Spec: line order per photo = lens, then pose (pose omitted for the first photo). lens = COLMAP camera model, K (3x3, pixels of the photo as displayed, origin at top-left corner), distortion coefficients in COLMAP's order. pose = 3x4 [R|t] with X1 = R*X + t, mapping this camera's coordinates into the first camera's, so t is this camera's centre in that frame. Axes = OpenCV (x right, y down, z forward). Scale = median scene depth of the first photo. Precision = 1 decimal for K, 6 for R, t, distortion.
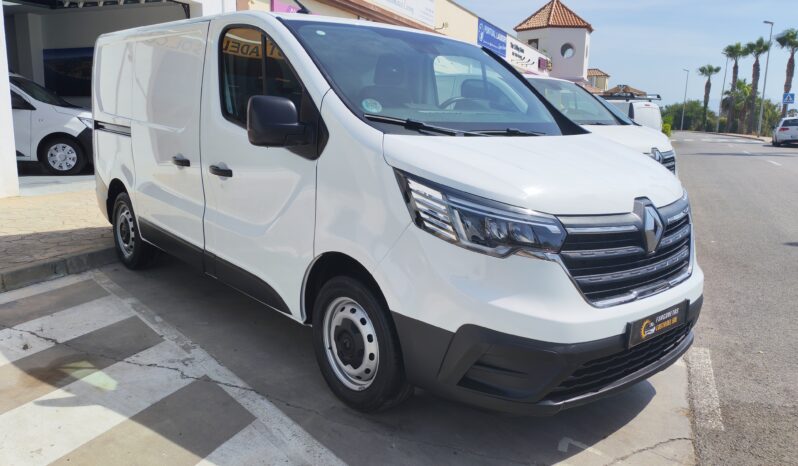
lens RADIAL K [[607.5, 0, 404.7], [0, 607.5, 233.8], [0, 0, 1]] dist [0.087571, -0.156465]
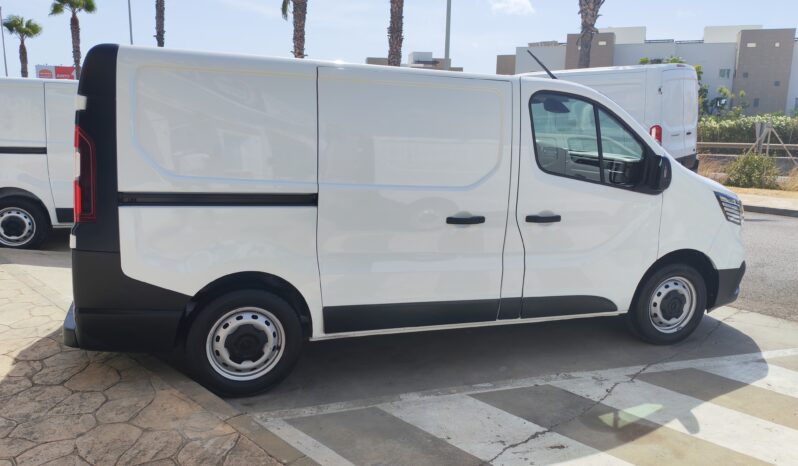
lens RADIAL K [[607.5, 0, 404.7], [0, 607.5, 233.8], [0, 0, 1]] dist [0.087571, -0.156465]
pose [[0.366806, -0.196225, 0.909368, -1.614849], [0.167987, 0.975404, 0.142715, -0.315781], [-0.915005, 0.100413, 0.390747, 0.914996]]
